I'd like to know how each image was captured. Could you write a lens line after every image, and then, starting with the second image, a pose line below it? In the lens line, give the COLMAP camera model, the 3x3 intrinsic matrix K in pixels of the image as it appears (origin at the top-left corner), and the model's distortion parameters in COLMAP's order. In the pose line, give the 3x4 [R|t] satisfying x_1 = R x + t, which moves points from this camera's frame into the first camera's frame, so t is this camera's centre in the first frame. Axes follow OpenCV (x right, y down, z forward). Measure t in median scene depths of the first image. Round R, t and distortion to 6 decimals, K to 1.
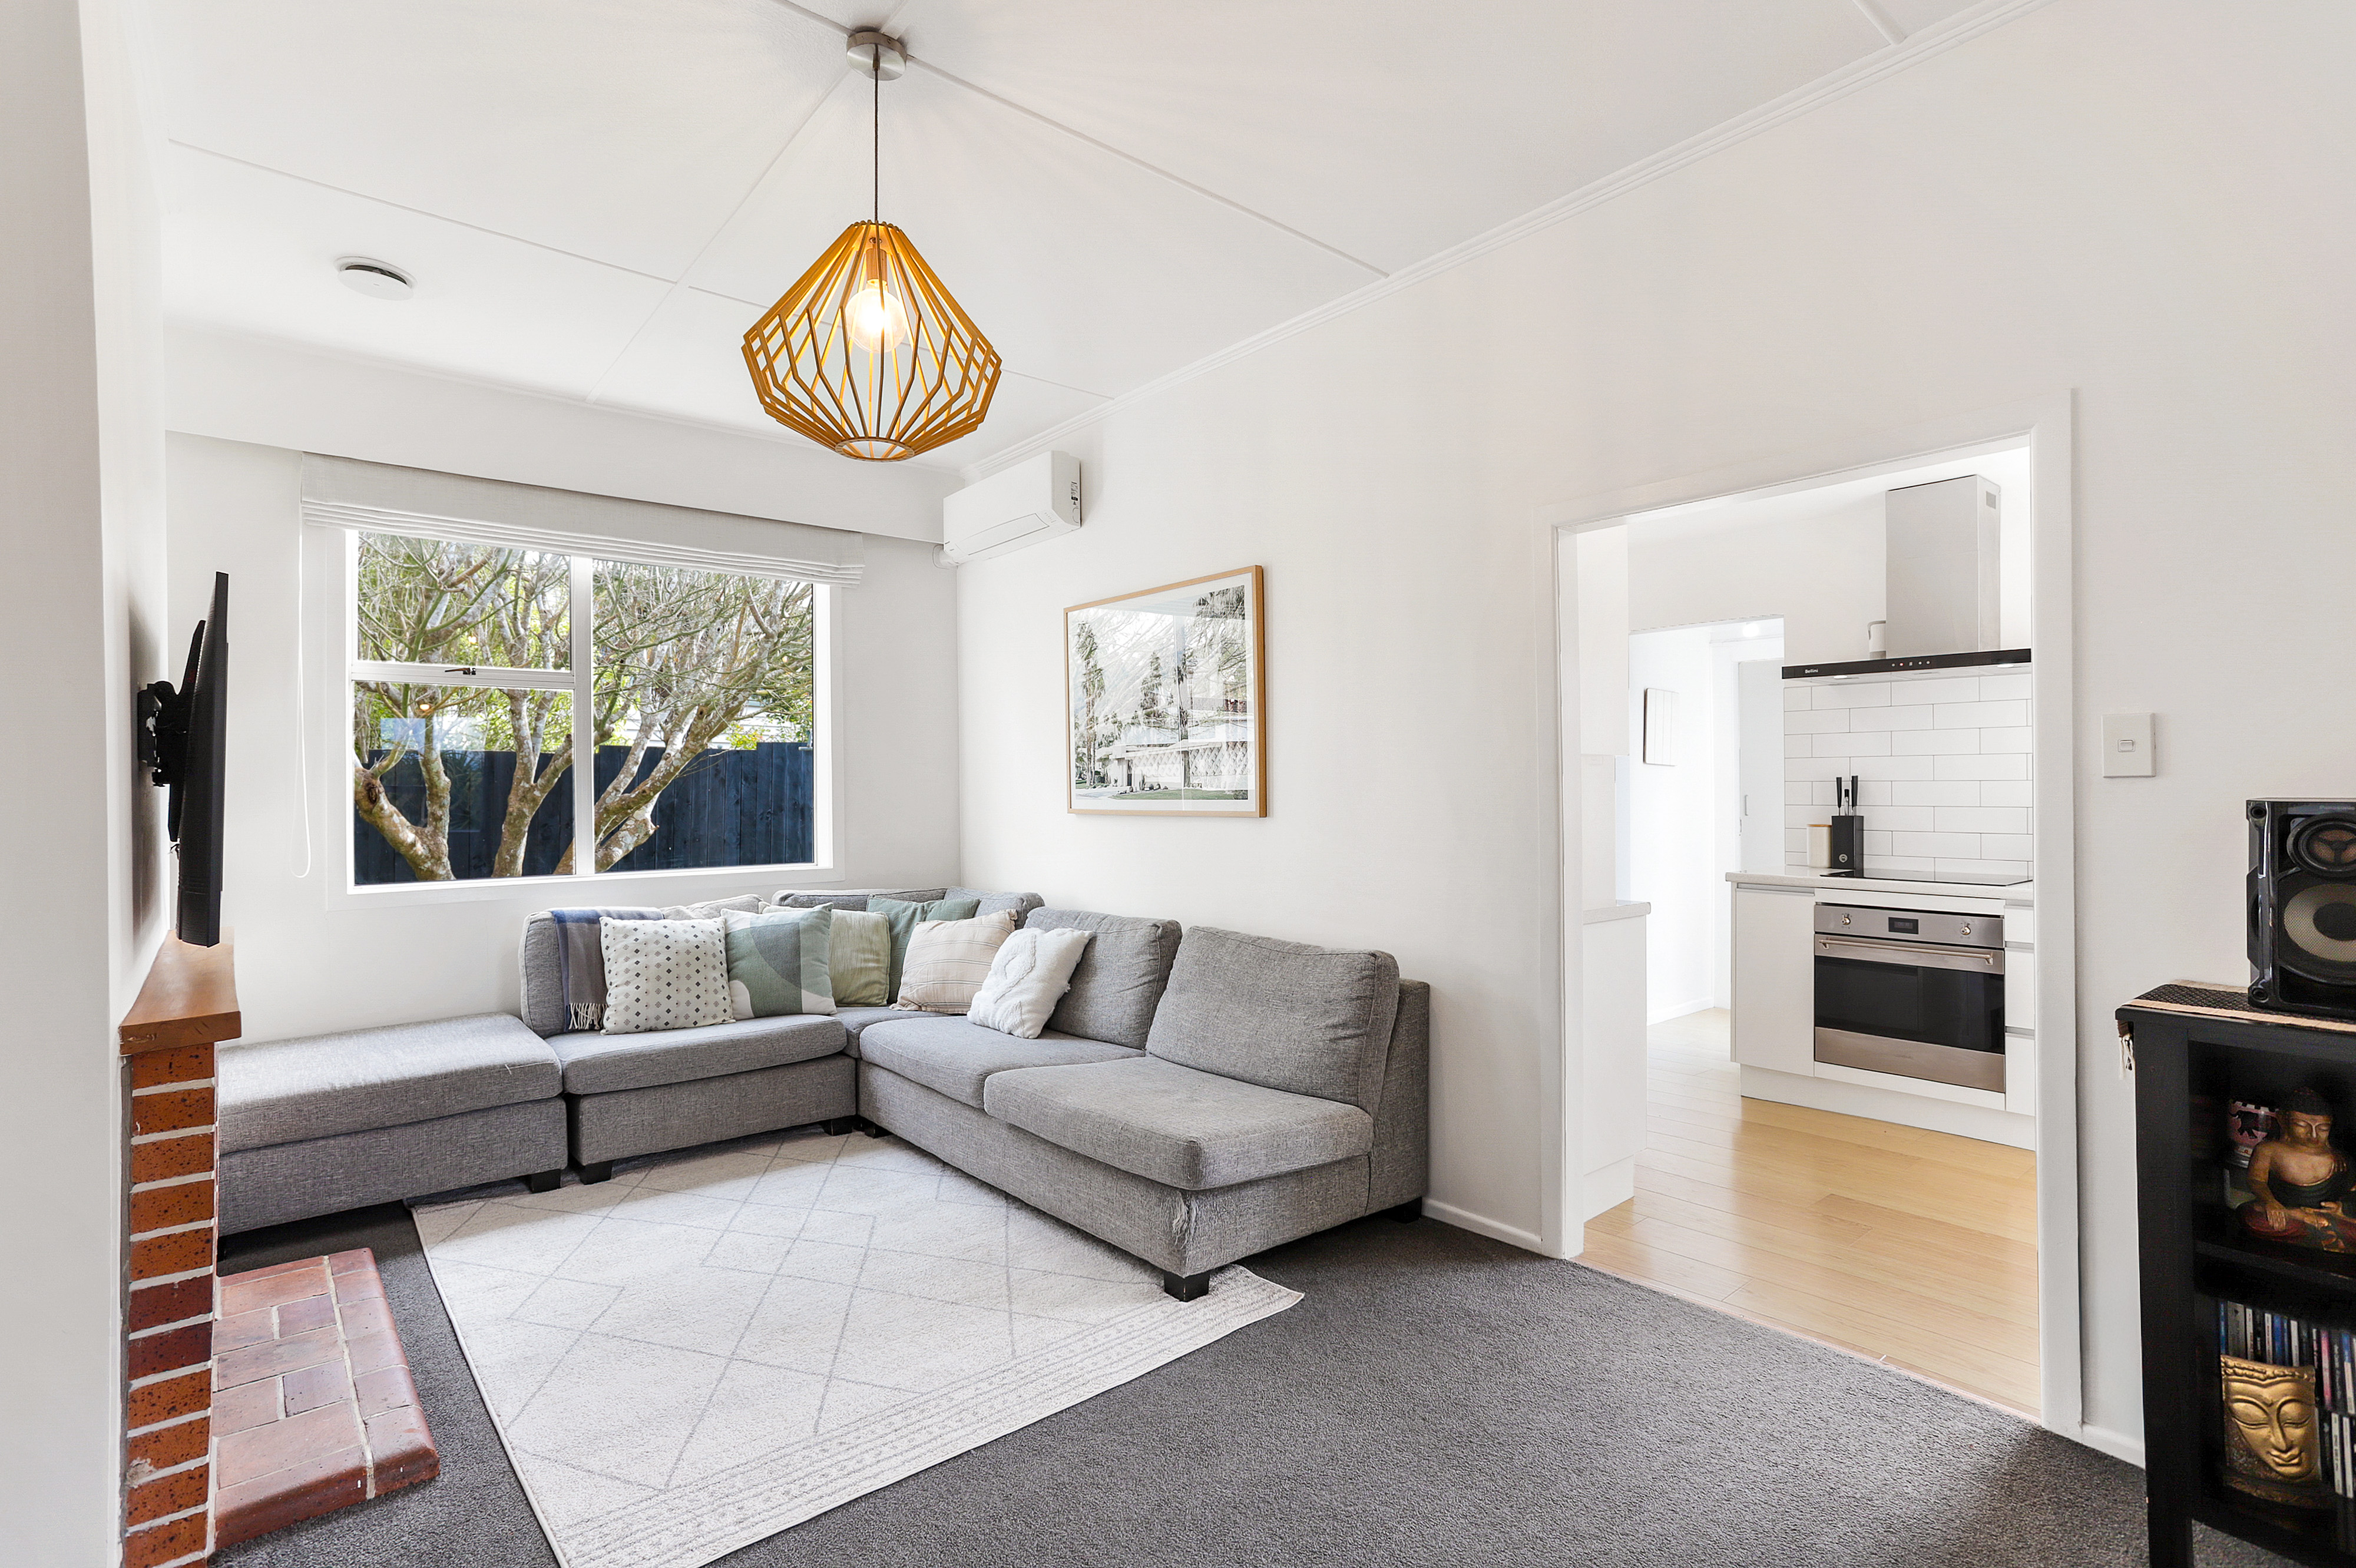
lens RADIAL K [[1122.0, 0, 1140.5], [0, 1122.0, 767.0], [0, 0, 1]] dist [-0.021100, 0.015331]
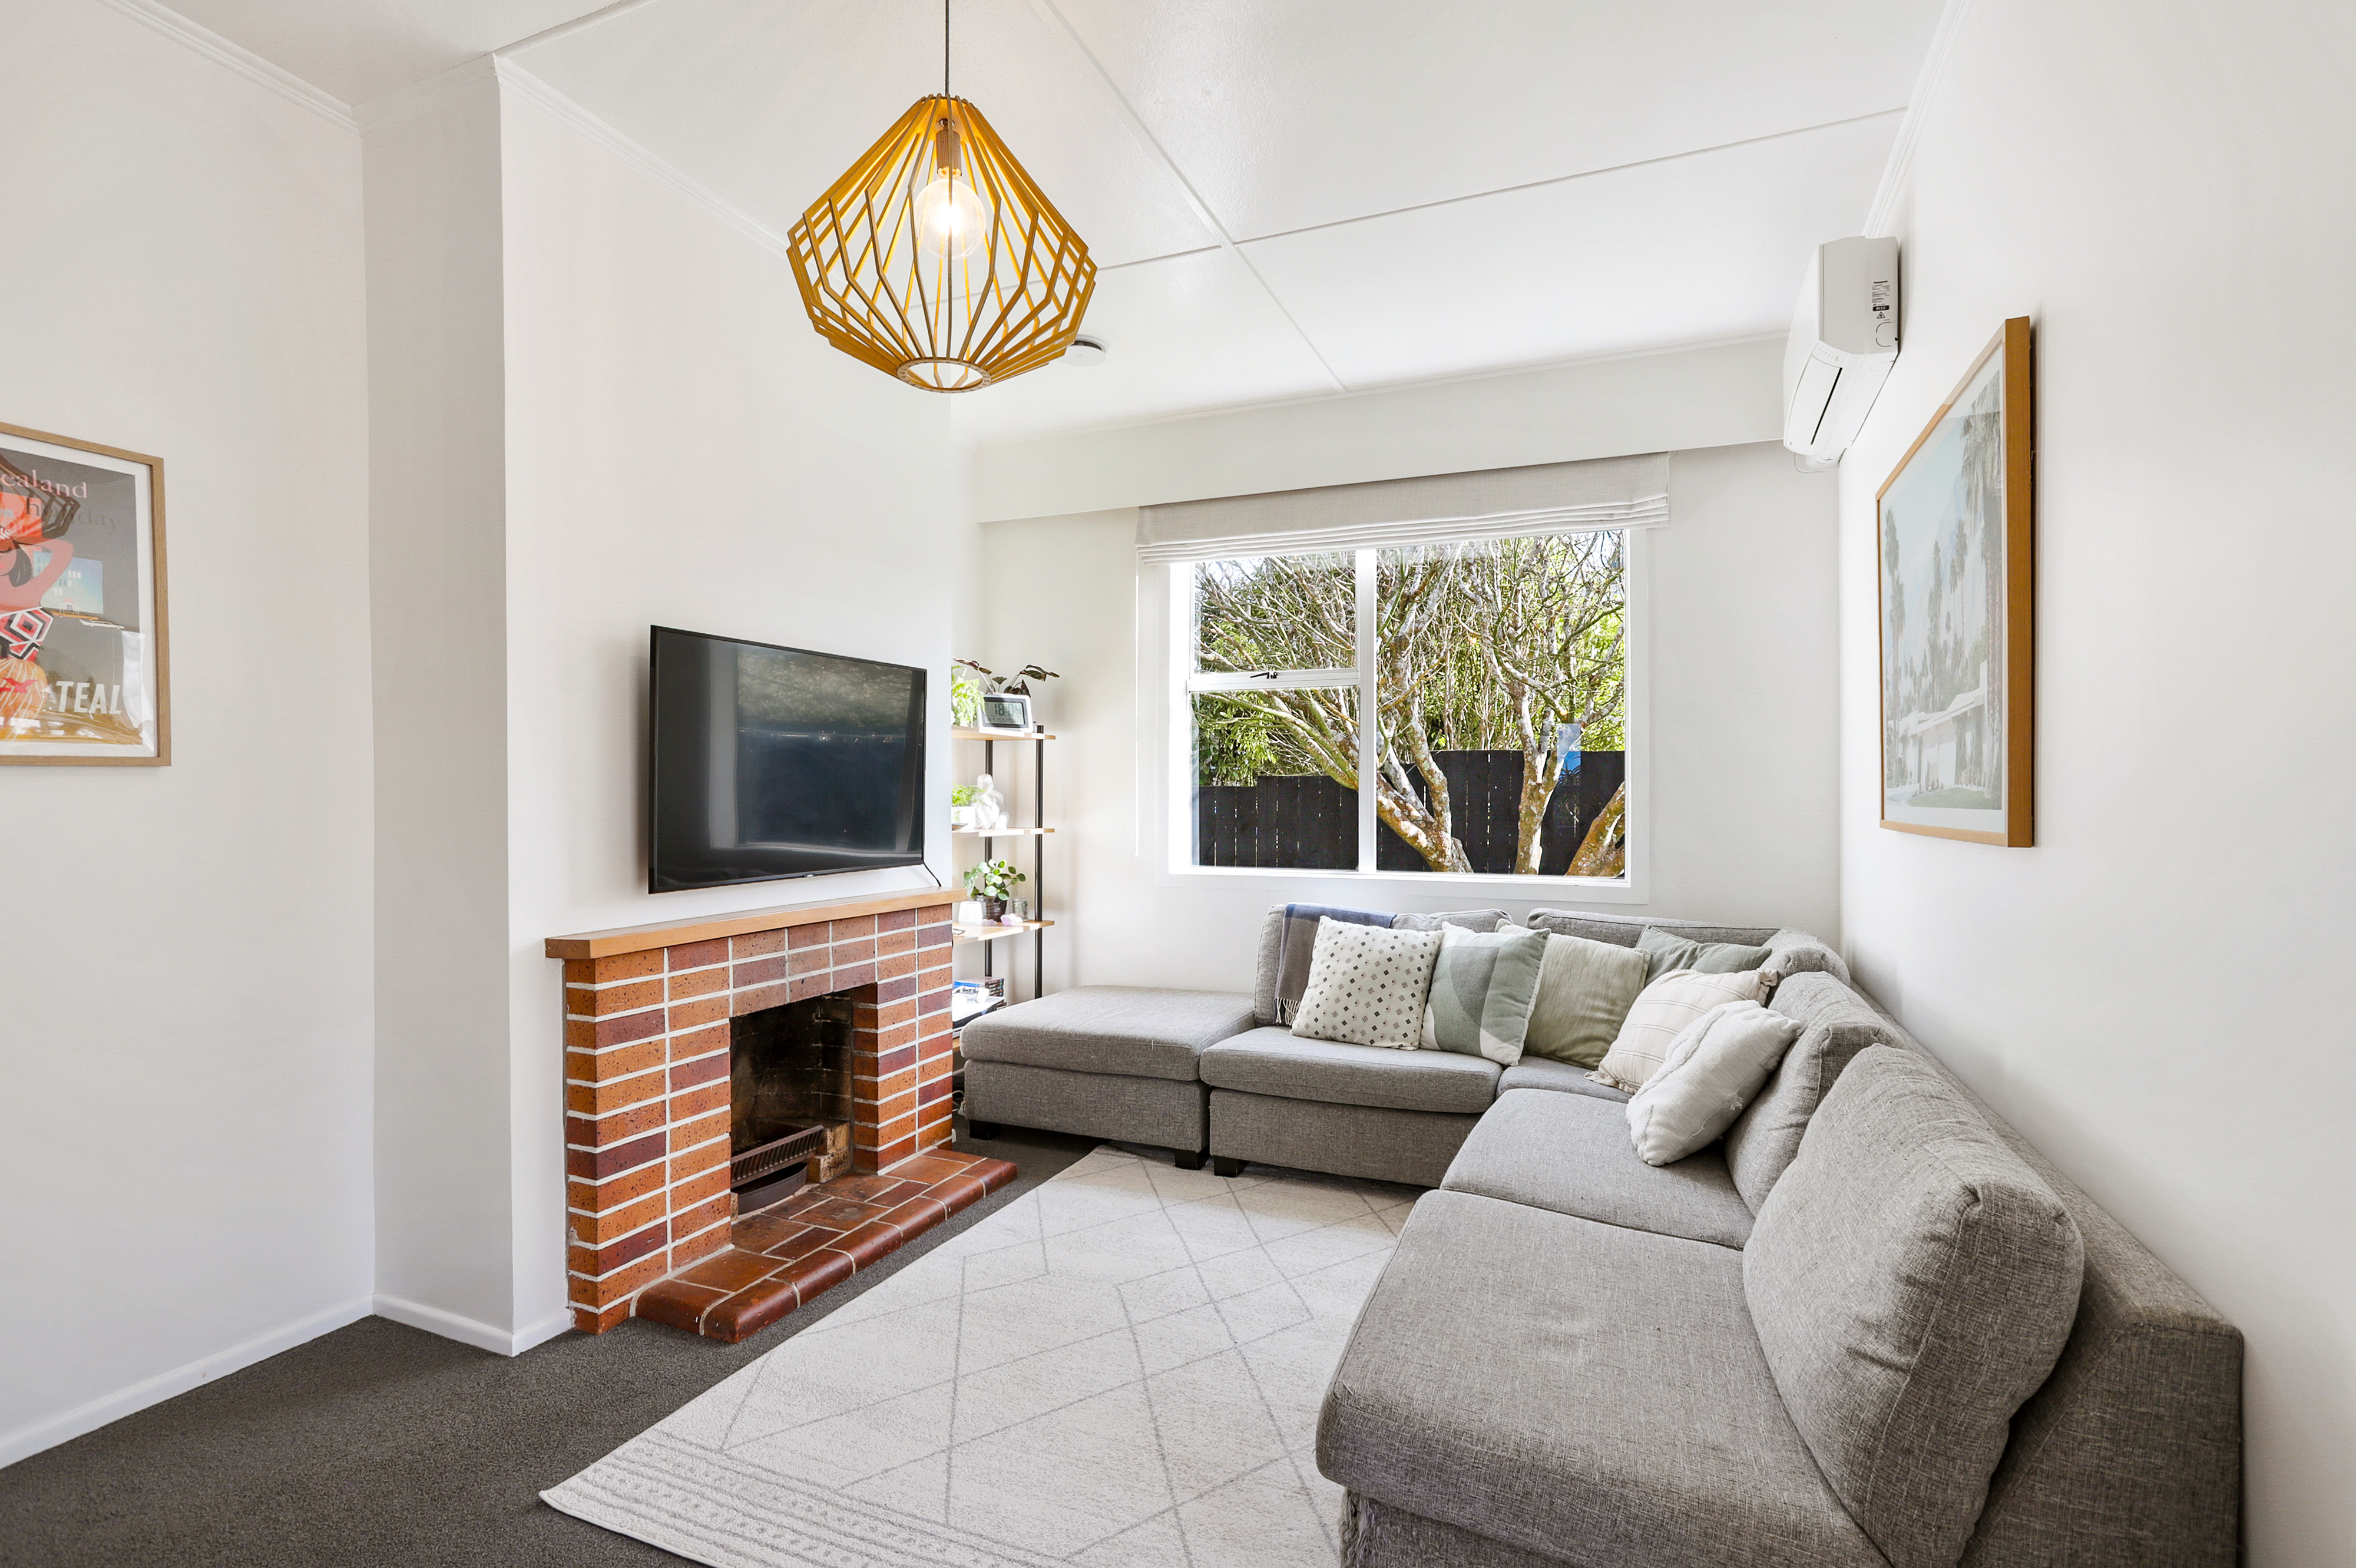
lens RADIAL K [[1122.0, 0, 1165.9], [0, 1122.0, 790.3], [0, 0, 1]] dist [-0.021100, 0.015331]
pose [[0.464465, 0.005125, -0.885577, 0.352305], [0.012826, 0.999839, 0.012513, 0.010943], [0.885499, -0.017170, 0.464324, 0.456203]]
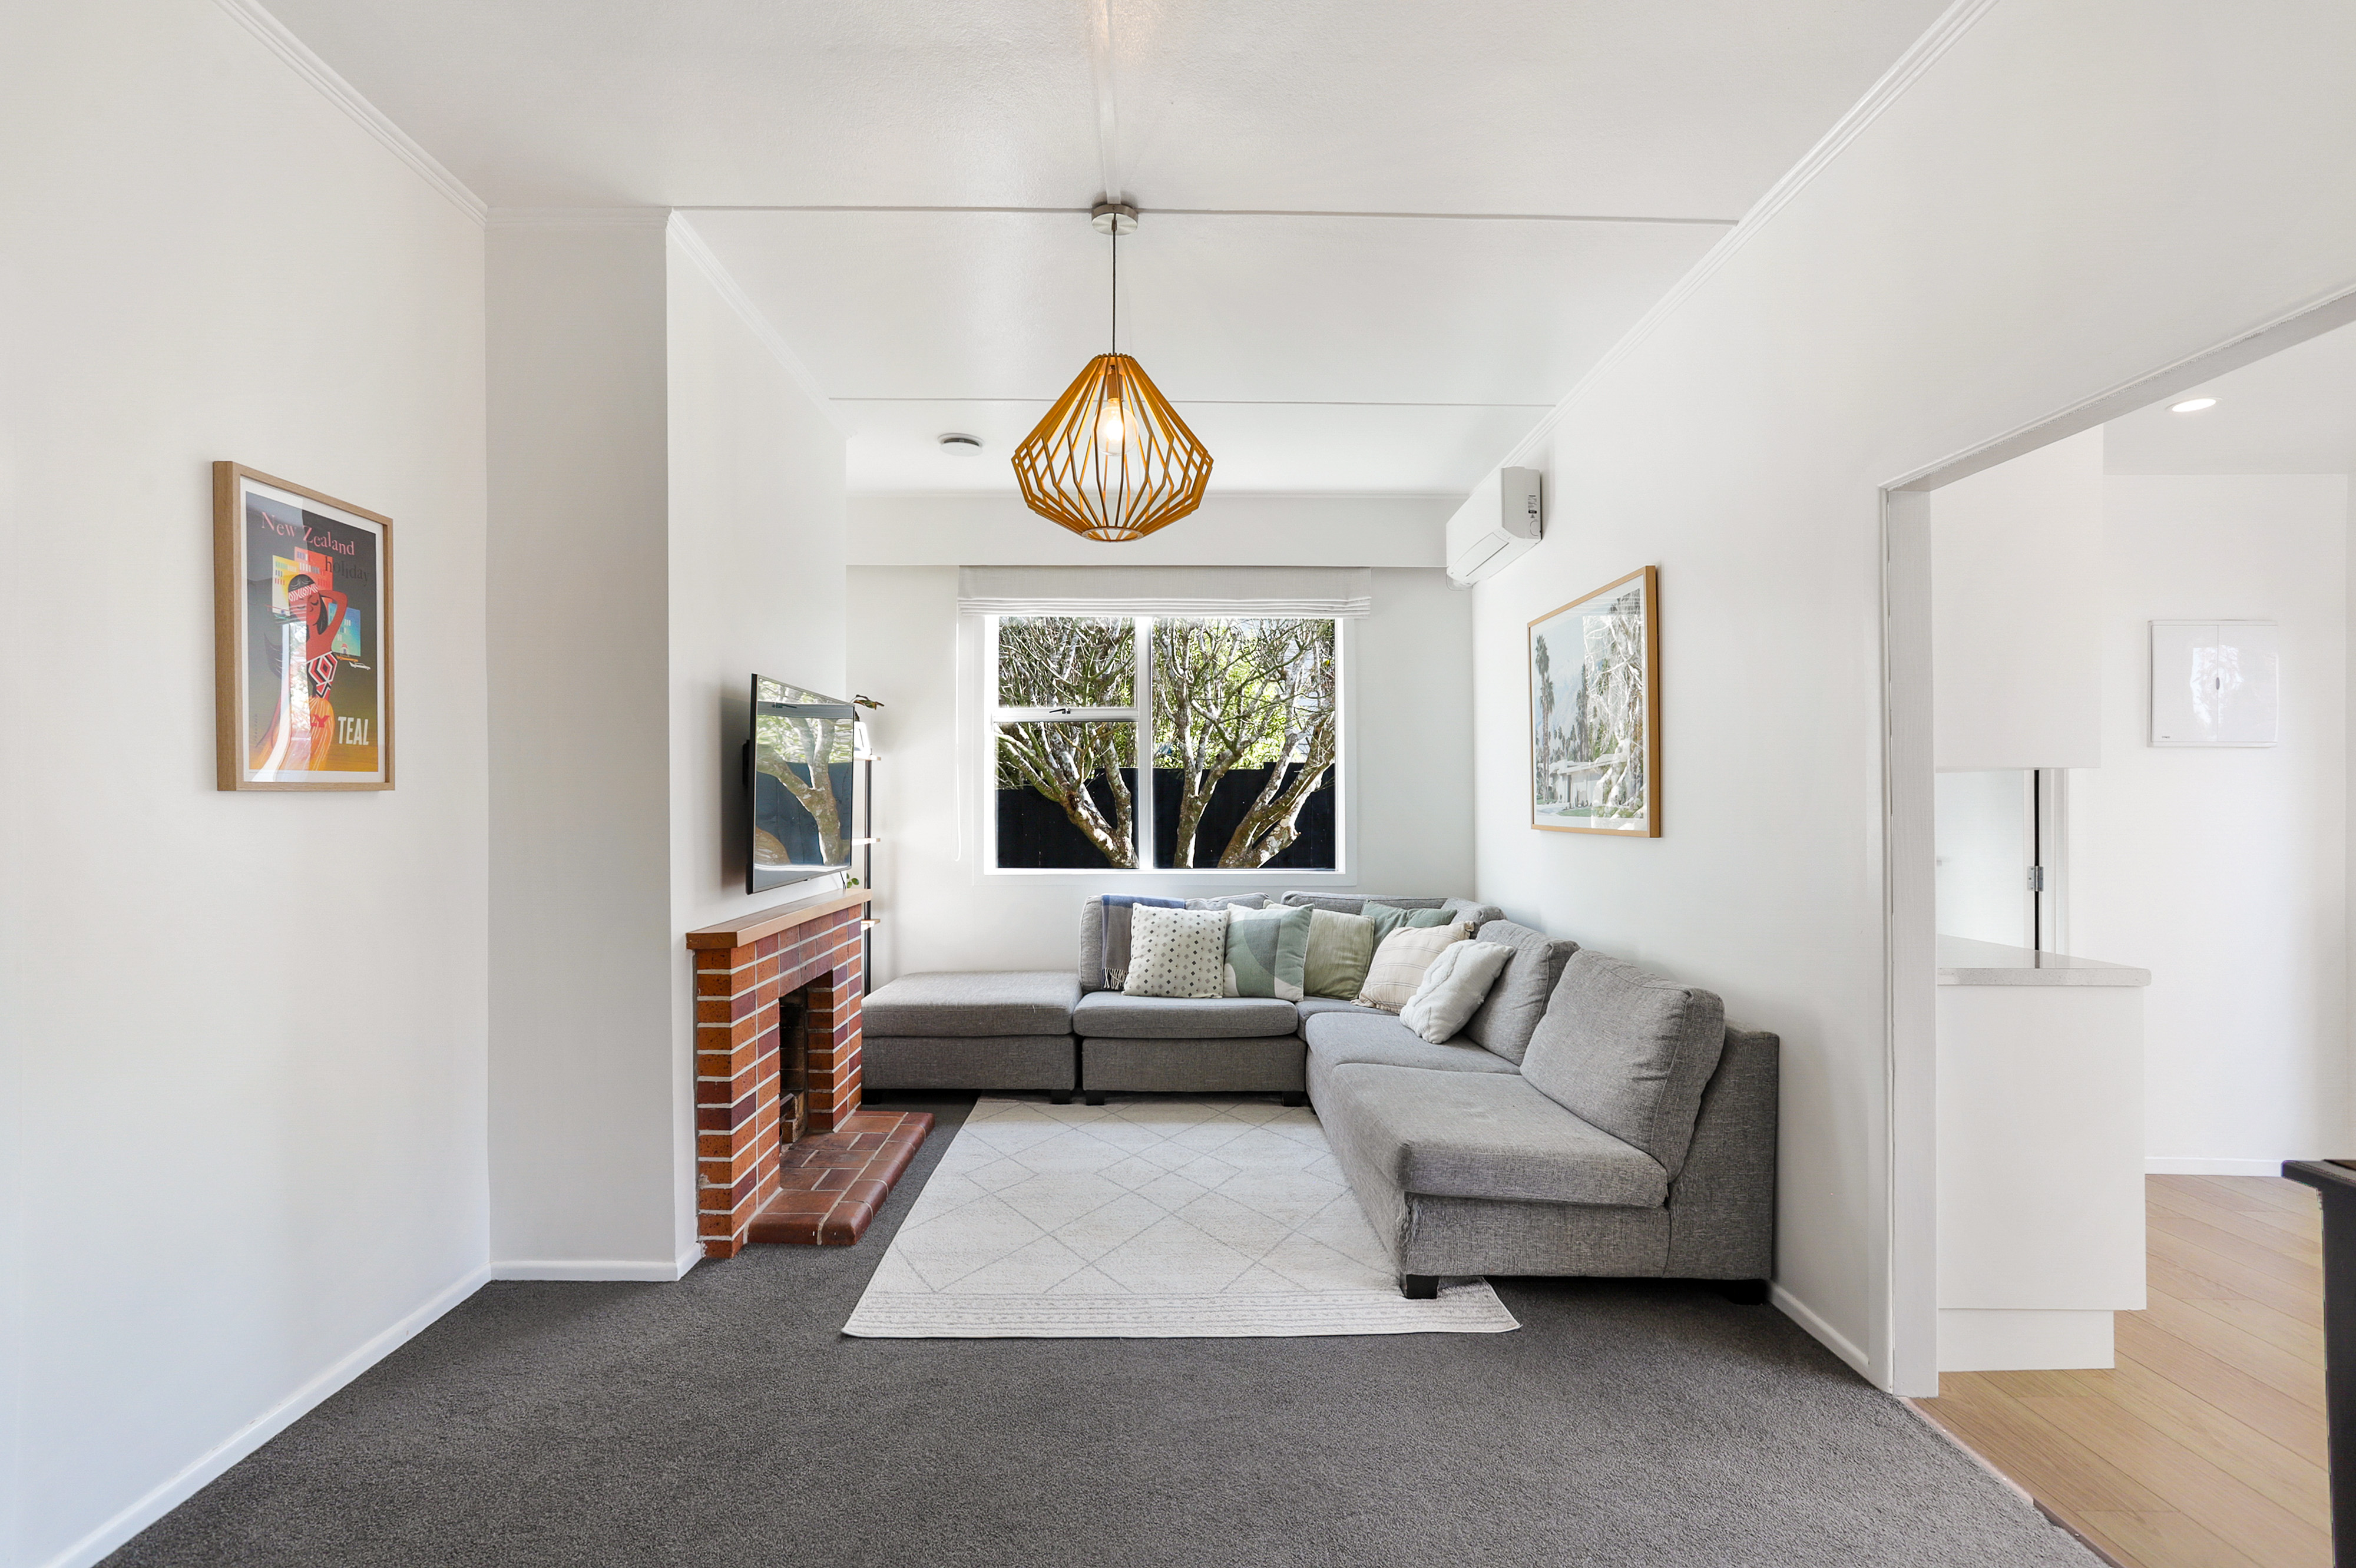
lens RADIAL K [[1122.0, 0, 1163.3], [0, 1122.0, 769.4], [0, 0, 1]] dist [-0.021100, 0.015331]
pose [[0.784111, -0.009743, -0.620544, 0.358838], [0.005434, 0.999946, -0.008833, -0.005520], [0.620597, 0.003553, 0.784122, 0.026038]]
